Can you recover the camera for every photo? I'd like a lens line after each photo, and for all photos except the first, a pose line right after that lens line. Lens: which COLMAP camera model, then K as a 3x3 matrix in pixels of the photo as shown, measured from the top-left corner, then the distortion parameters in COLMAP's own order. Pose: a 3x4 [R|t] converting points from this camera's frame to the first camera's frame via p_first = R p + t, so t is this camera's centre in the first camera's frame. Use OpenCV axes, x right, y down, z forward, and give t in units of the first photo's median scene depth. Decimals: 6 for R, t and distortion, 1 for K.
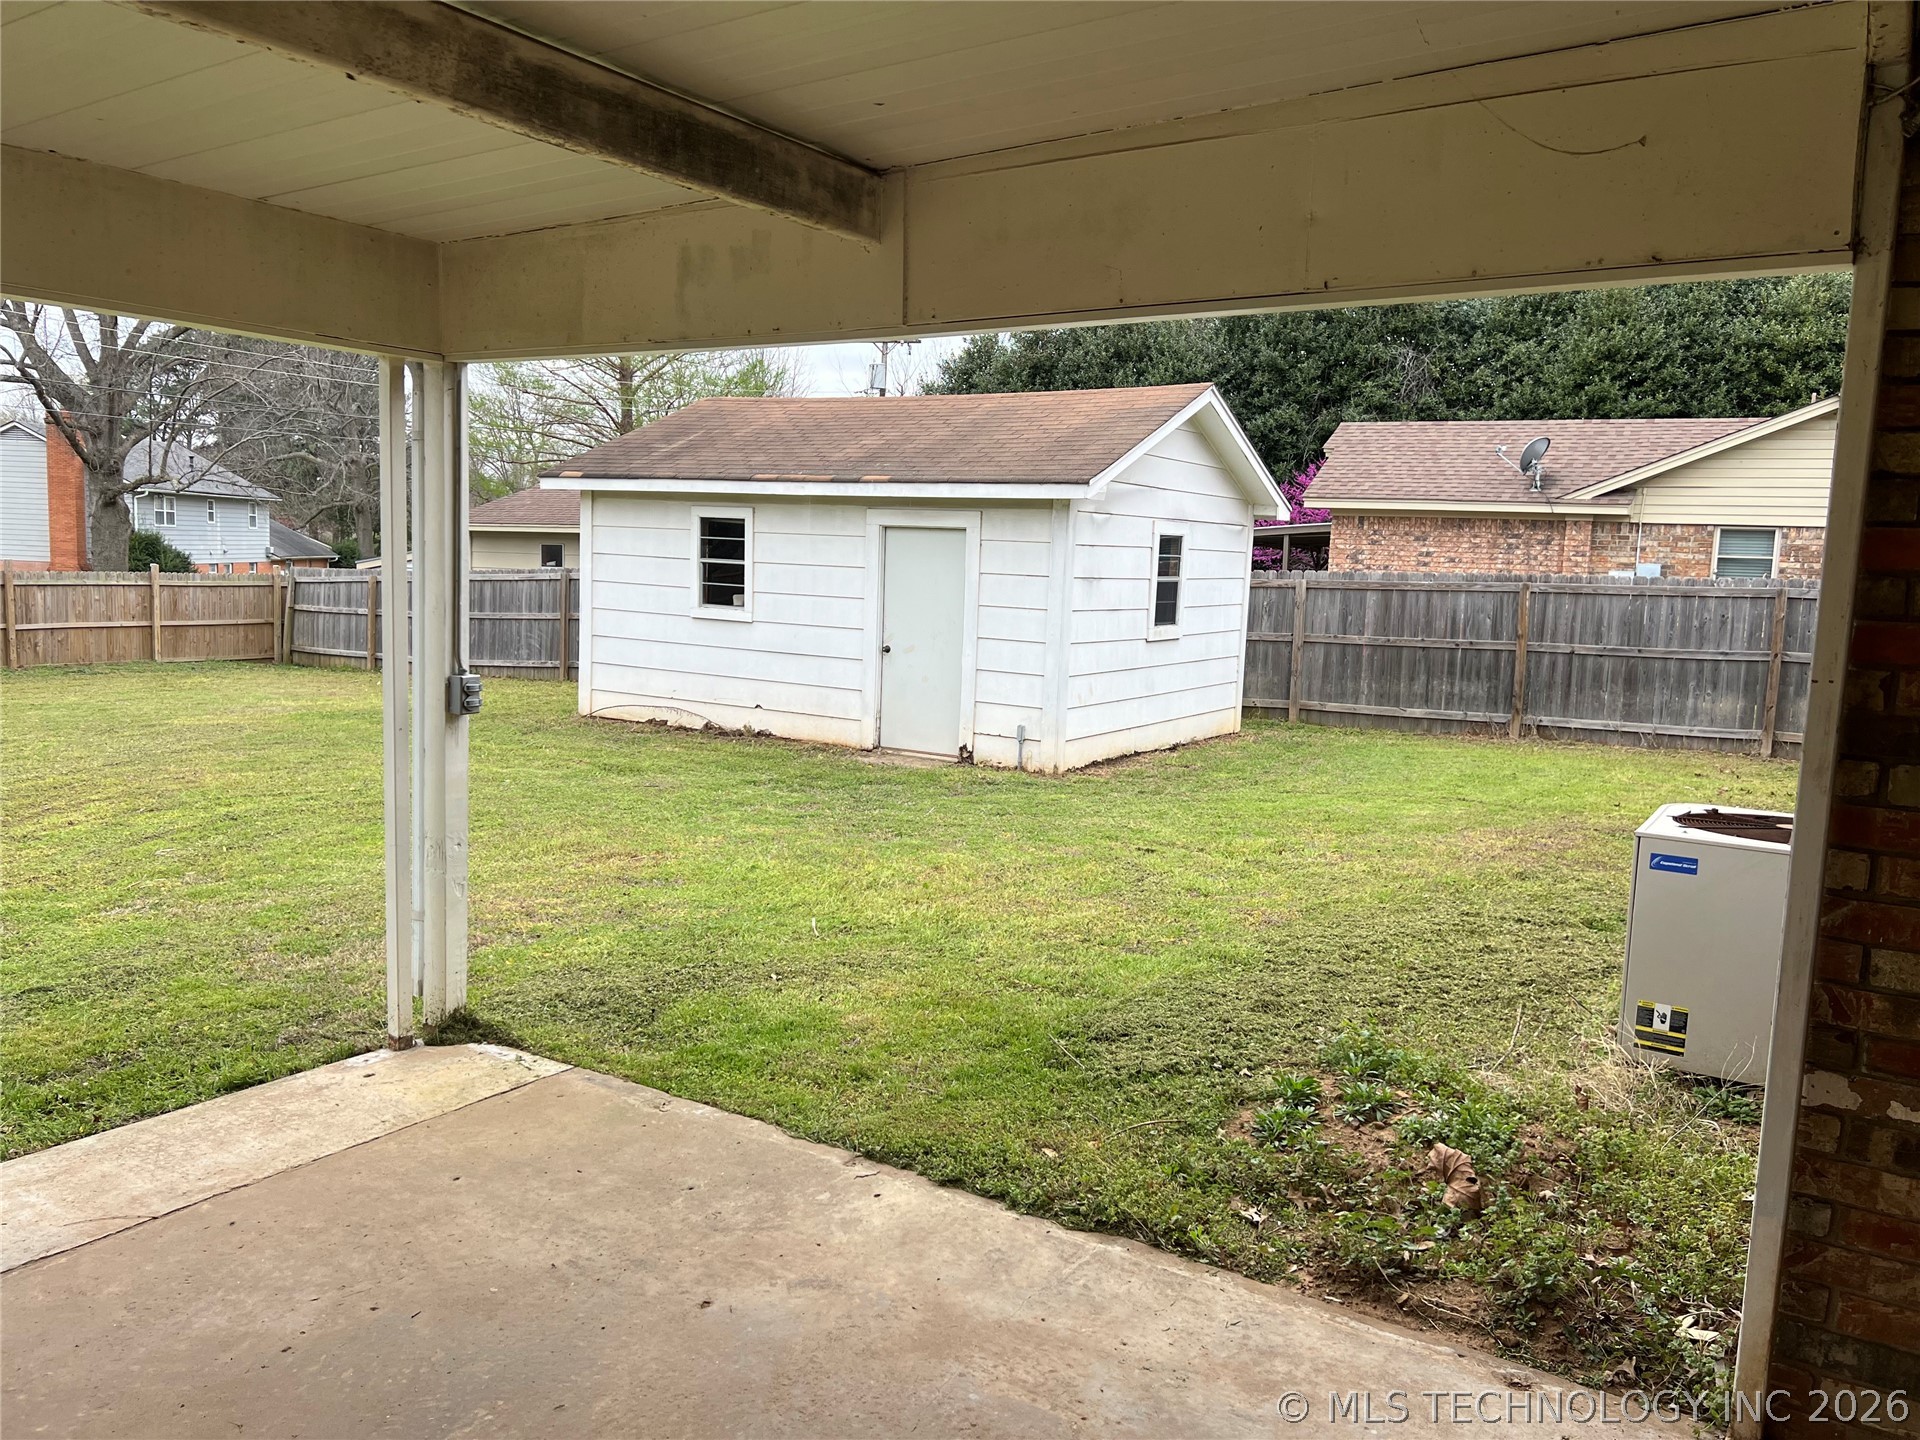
lens RADIAL K [[1444.6, 0, 957.2], [0, 1444.6, 717.0], [0, 0, 1]] dist [0.056724, -0.070414]
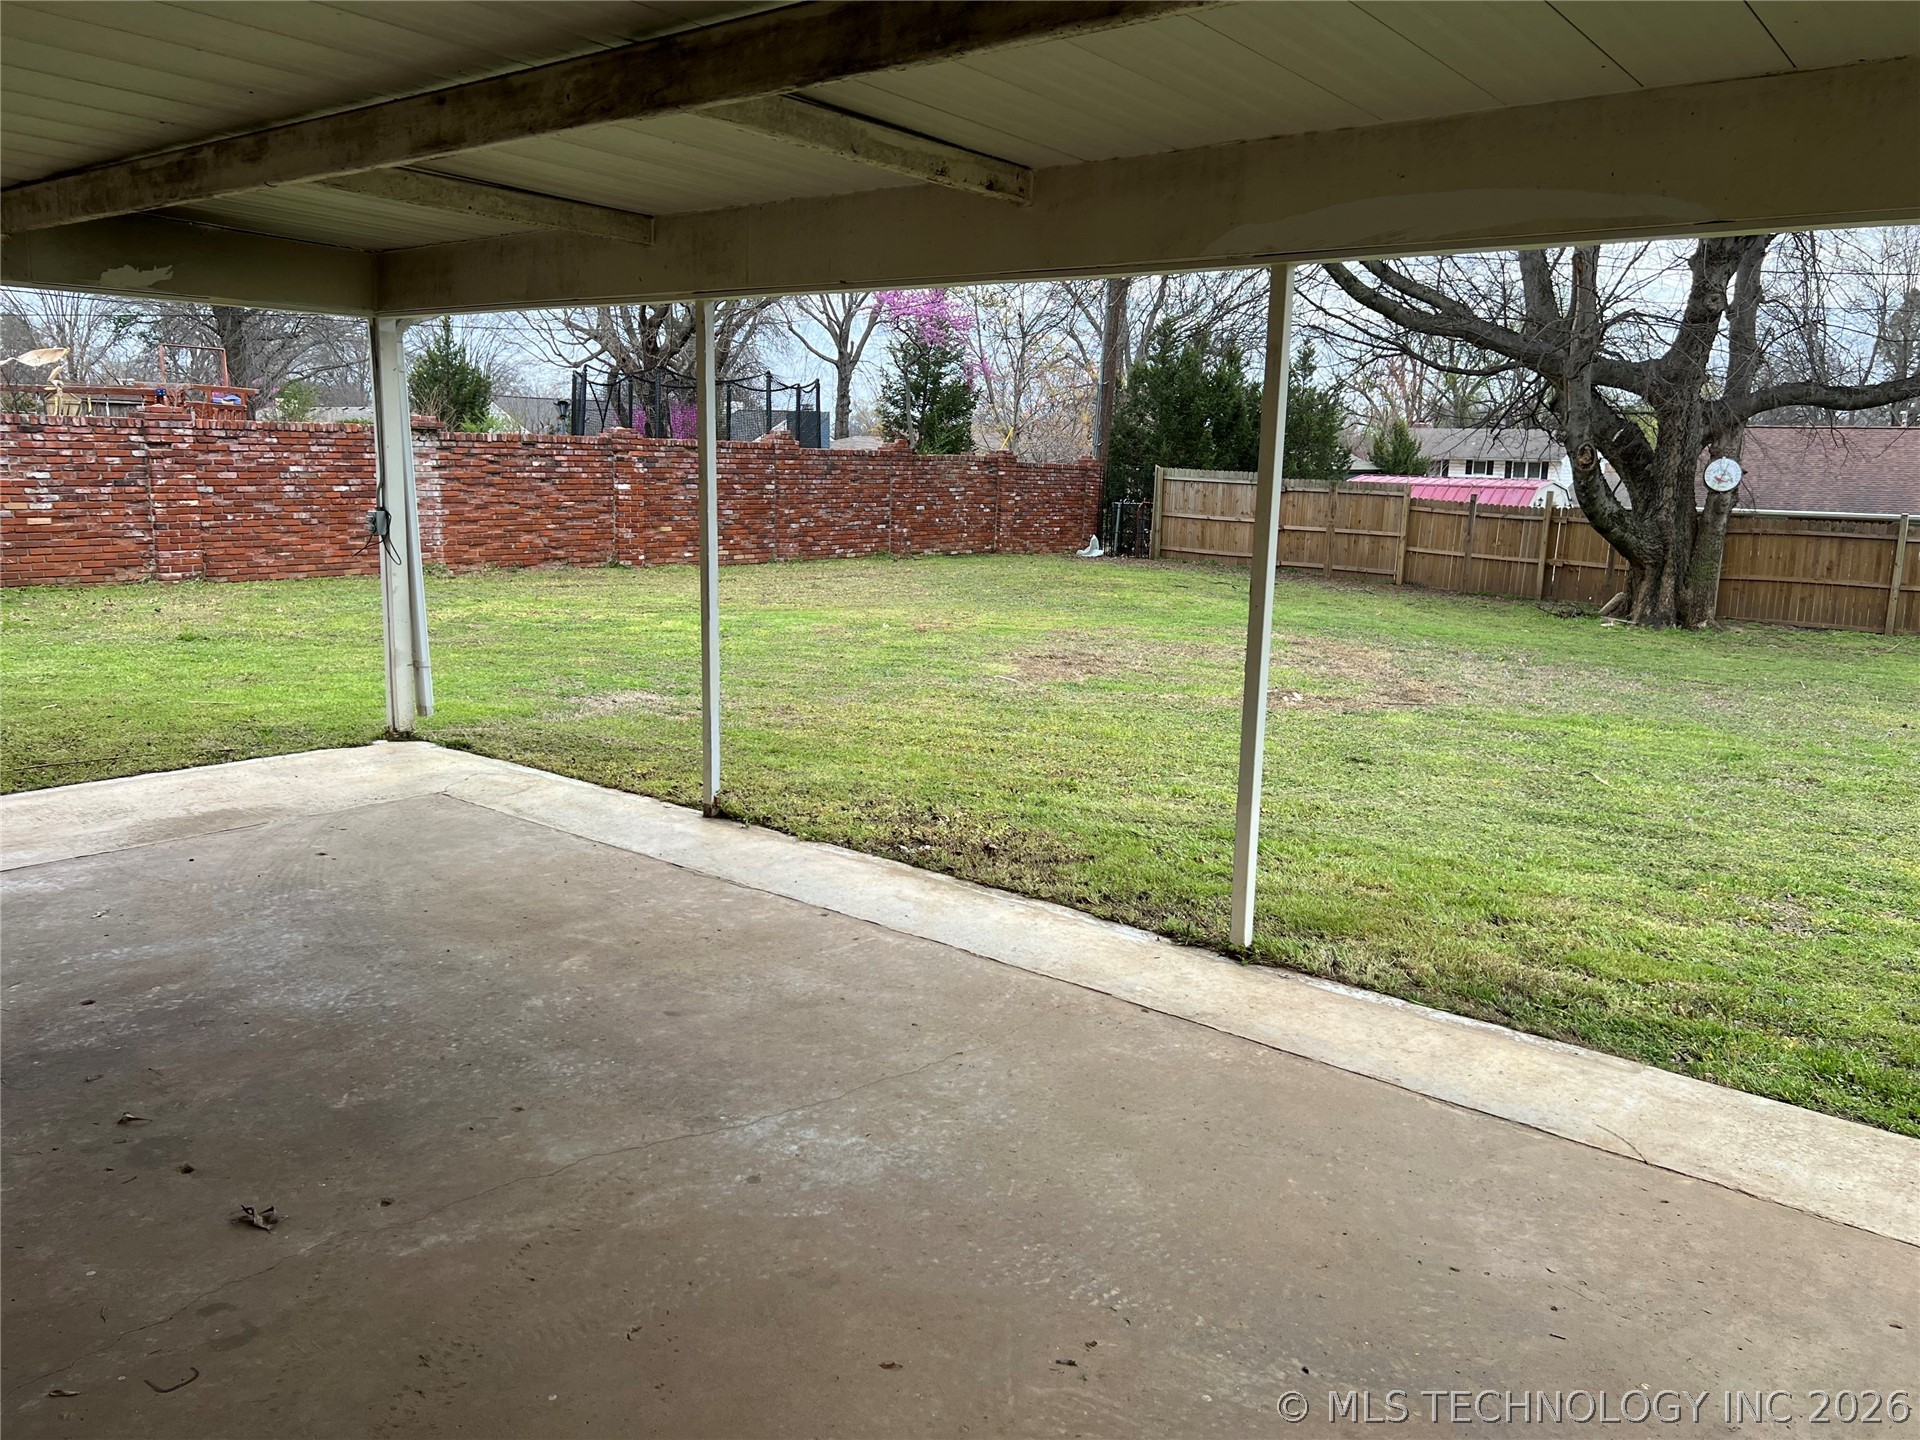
lens RADIAL K [[1444.6, 0, 959.1], [0, 1444.6, 722.5], [0, 0, 1]] dist [0.056724, -0.070414]
pose [[-0.113311, 0.147730, -0.982515, 0.454581], [-0.142747, 0.976204, 0.163244, -0.045328], [0.983252, 0.158748, -0.089527, 0.615665]]
